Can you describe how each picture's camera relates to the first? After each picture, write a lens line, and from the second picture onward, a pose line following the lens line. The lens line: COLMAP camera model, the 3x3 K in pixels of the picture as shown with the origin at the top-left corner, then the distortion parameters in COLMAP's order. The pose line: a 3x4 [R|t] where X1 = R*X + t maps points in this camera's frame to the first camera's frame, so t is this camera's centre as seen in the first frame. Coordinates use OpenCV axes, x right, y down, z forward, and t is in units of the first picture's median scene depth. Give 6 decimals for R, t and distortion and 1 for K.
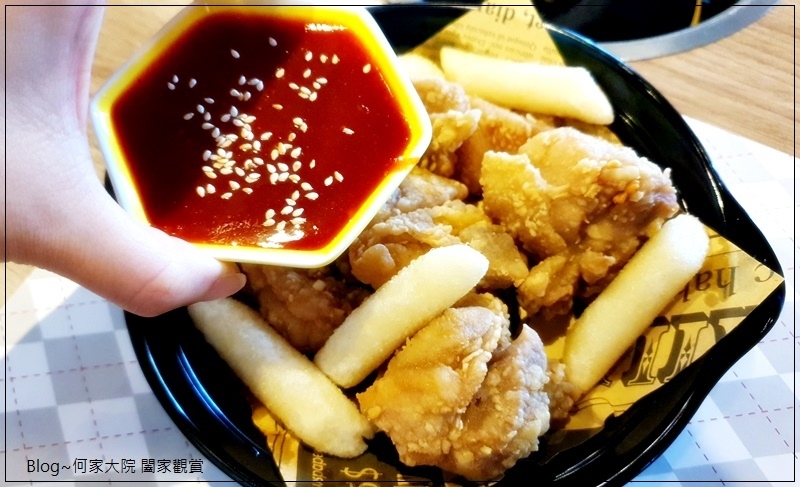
lens RADIAL K [[751.8, 0, 375.6], [0, 751.8, 232.7], [0, 0, 1]] dist [0.008771, -0.033288]
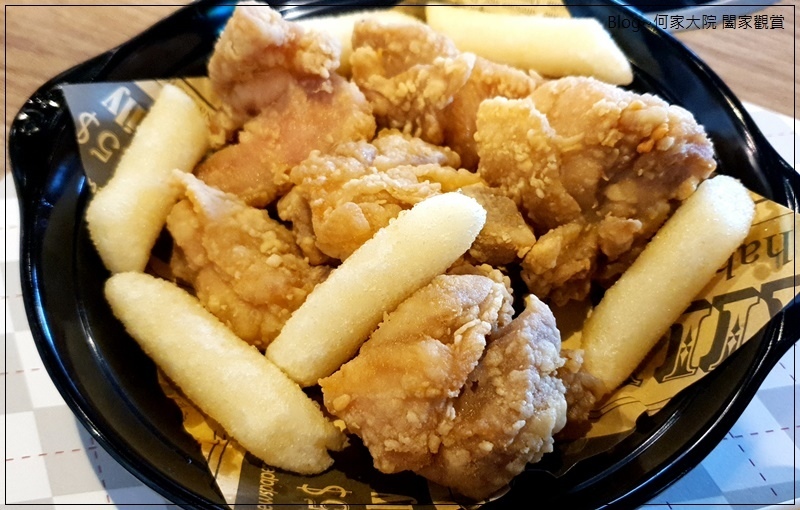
lens RADIAL K [[844.1, 0, 393.7], [0, 844.1, 255.2], [0, 0, 1]] dist [0.011247, 0.000000]
pose [[0.999164, 0.003882, 0.040689, 0.015087], [0.000414, 0.994466, -0.105056, 0.164656], [-0.040872, 0.104986, 0.993634, 0.111257]]
